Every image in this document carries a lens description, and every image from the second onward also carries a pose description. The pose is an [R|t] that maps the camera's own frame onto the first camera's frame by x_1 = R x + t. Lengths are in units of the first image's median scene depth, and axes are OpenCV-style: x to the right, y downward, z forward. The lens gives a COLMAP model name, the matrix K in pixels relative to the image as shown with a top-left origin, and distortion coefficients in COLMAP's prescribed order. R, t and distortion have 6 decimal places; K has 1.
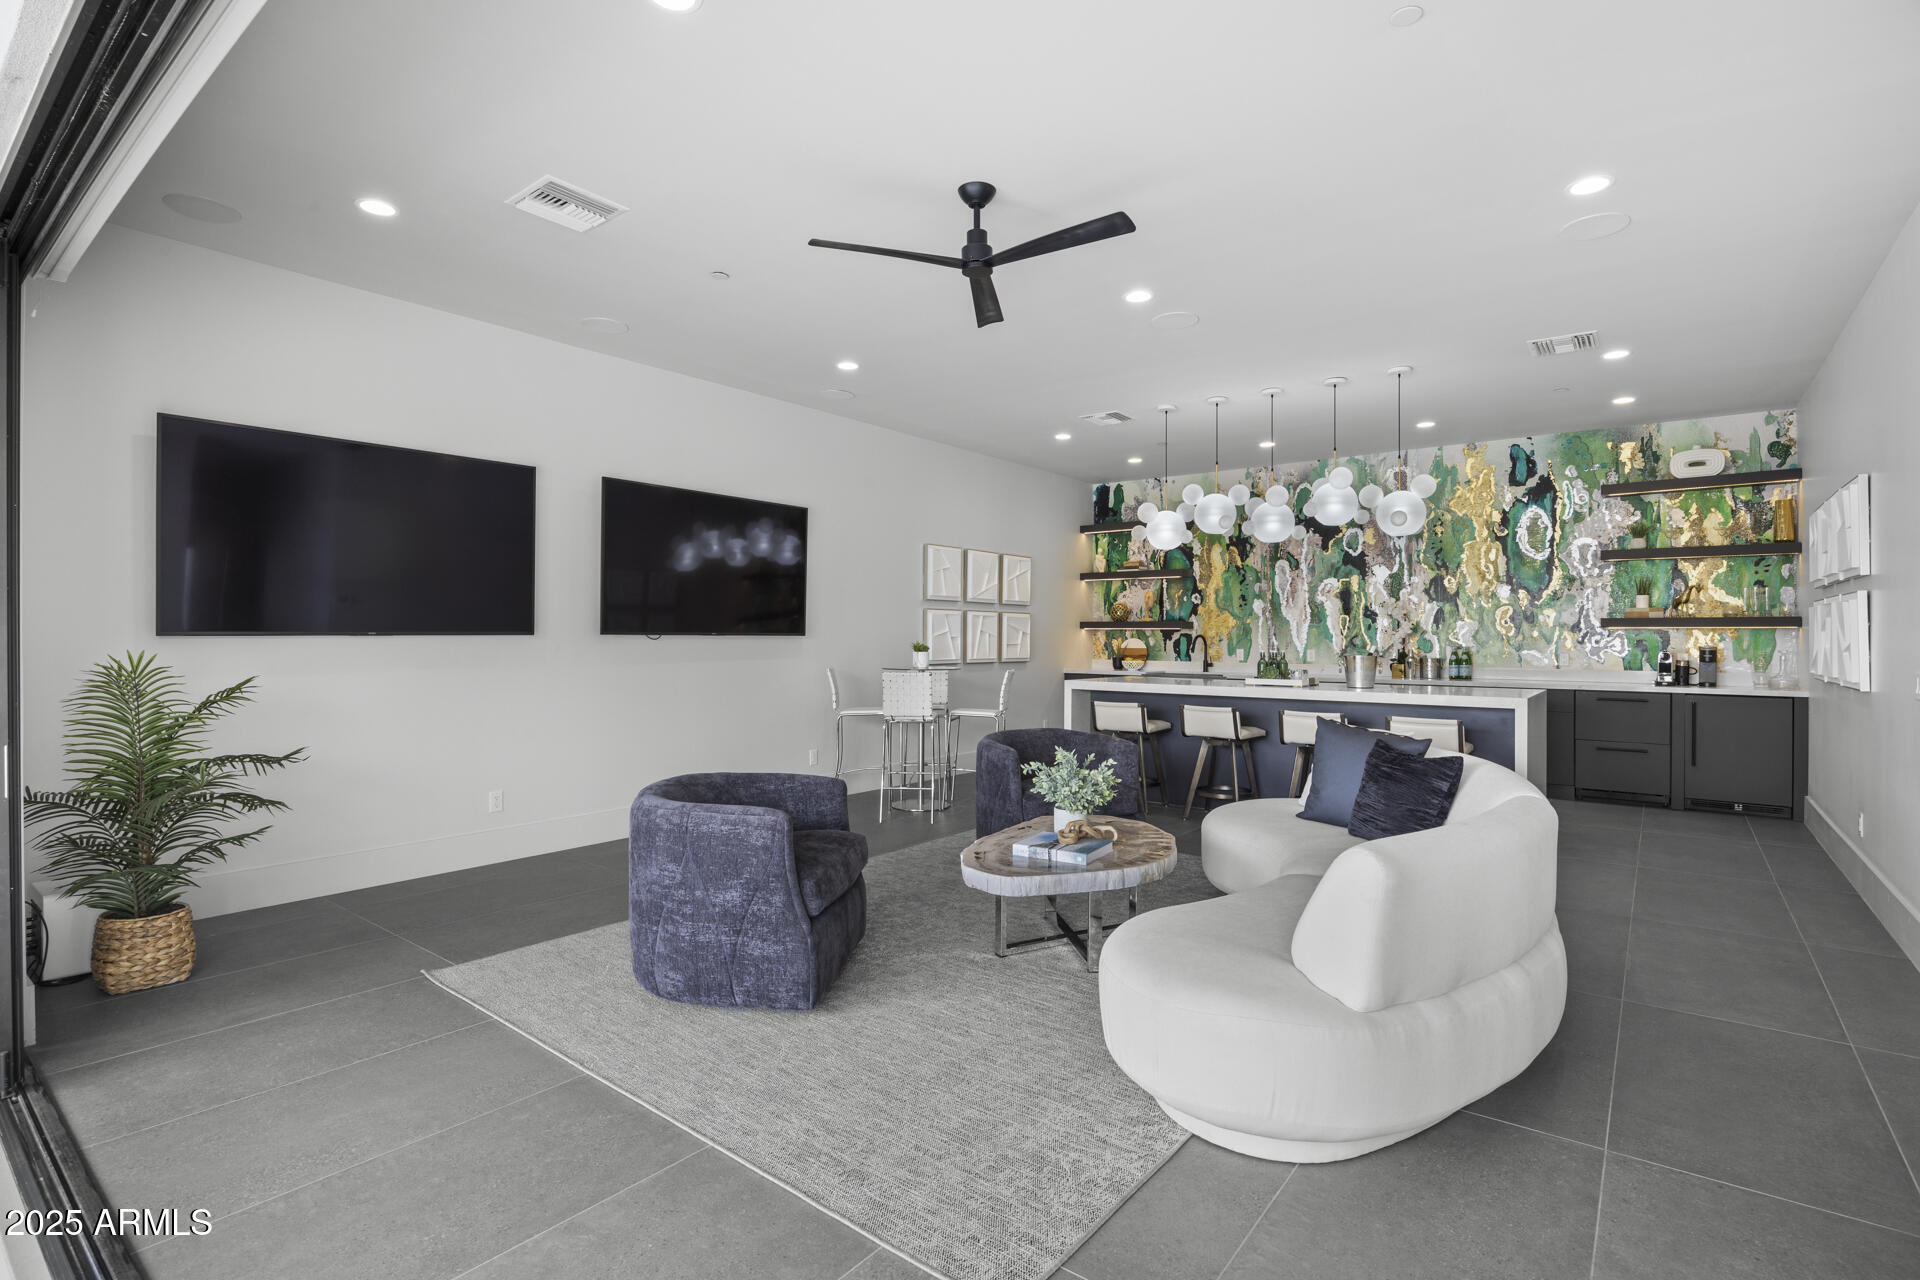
lens RADIAL K [[911.0, 0, 972.6], [0, 911.0, 649.2], [0, 0, 1]] dist [-0.014863, 0.001125]
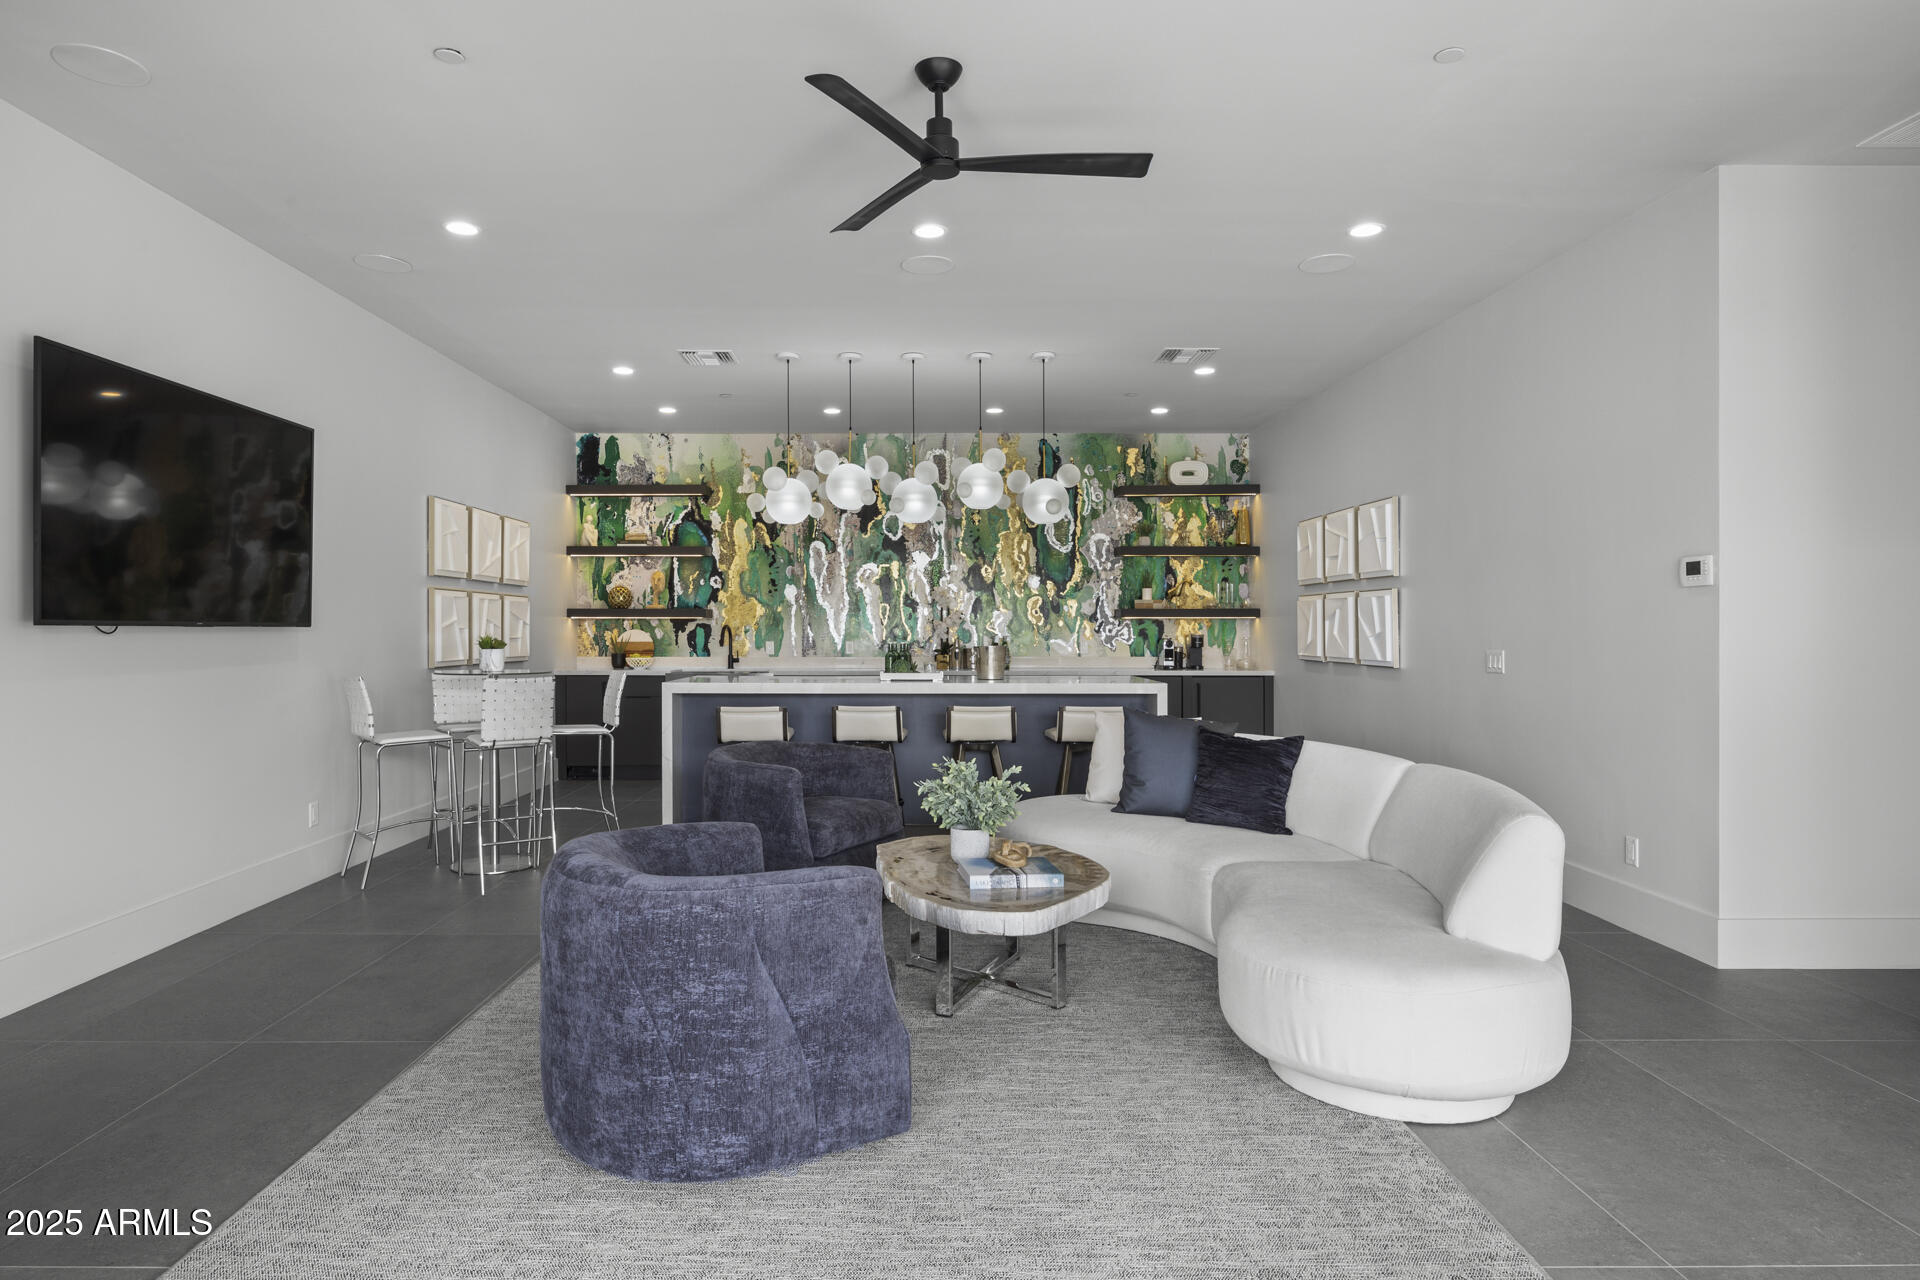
lens RADIAL K [[1066.0, 0, 975.9], [0, 1066.0, 649.1], [0, 0, 1]] dist [-0.005879, 0.001636]
pose [[0.793995, -0.015419, 0.607729, -0.206798], [0.011846, 0.999881, 0.009891, -0.000674], [-0.607809, -0.000654, 0.794083, 0.088132]]
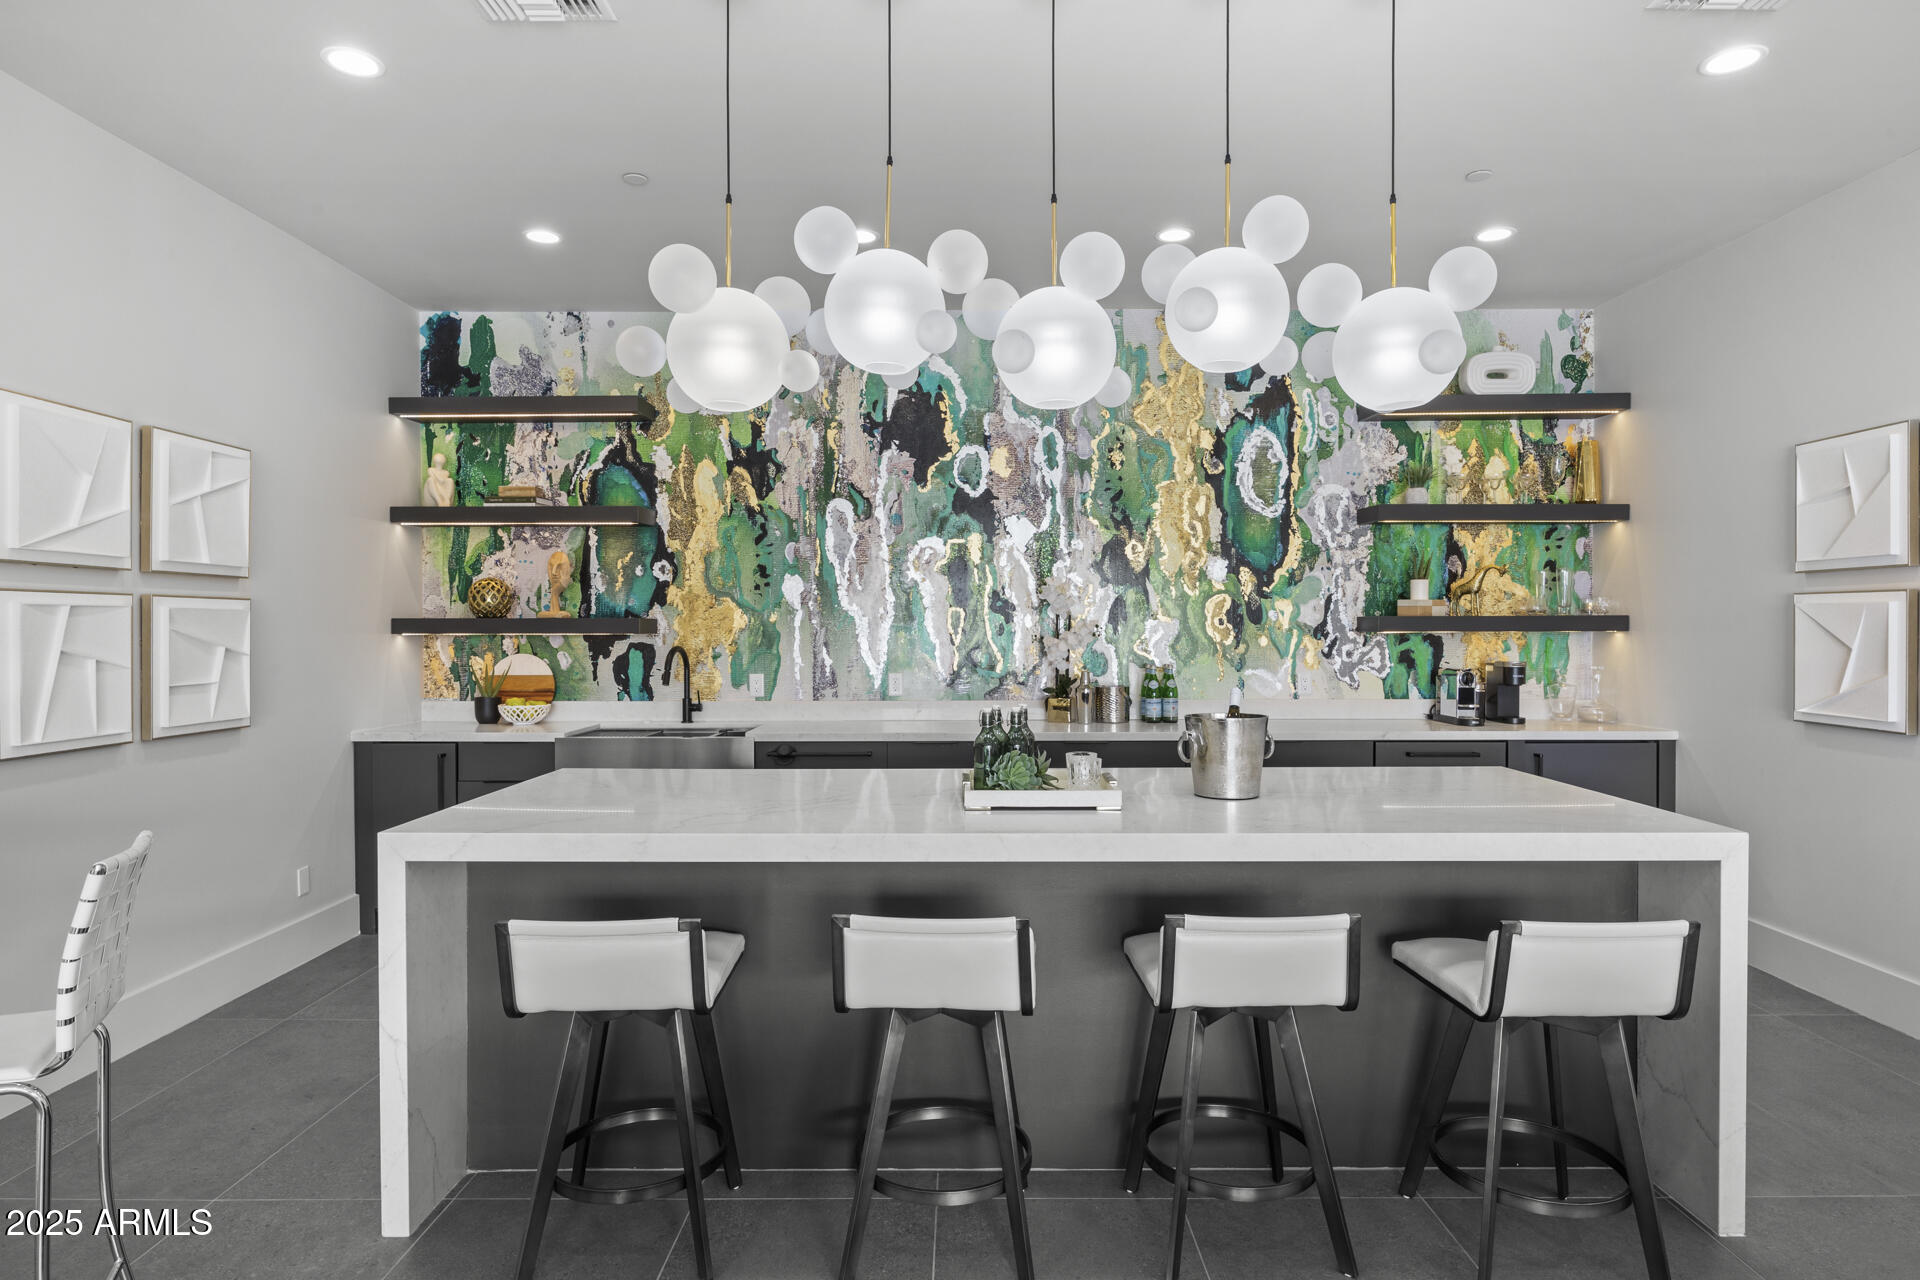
lens RADIAL K [[1066.0, 0, 963.5], [0, 1066.0, 633.5], [0, 0, 1]] dist [-0.005879, 0.001636]
pose [[0.802492, -0.010449, 0.596571, 0.045100], [0.013375, 0.999910, -0.000478, -0.025113], [-0.596513, 0.008363, 0.802560, 0.568714]]
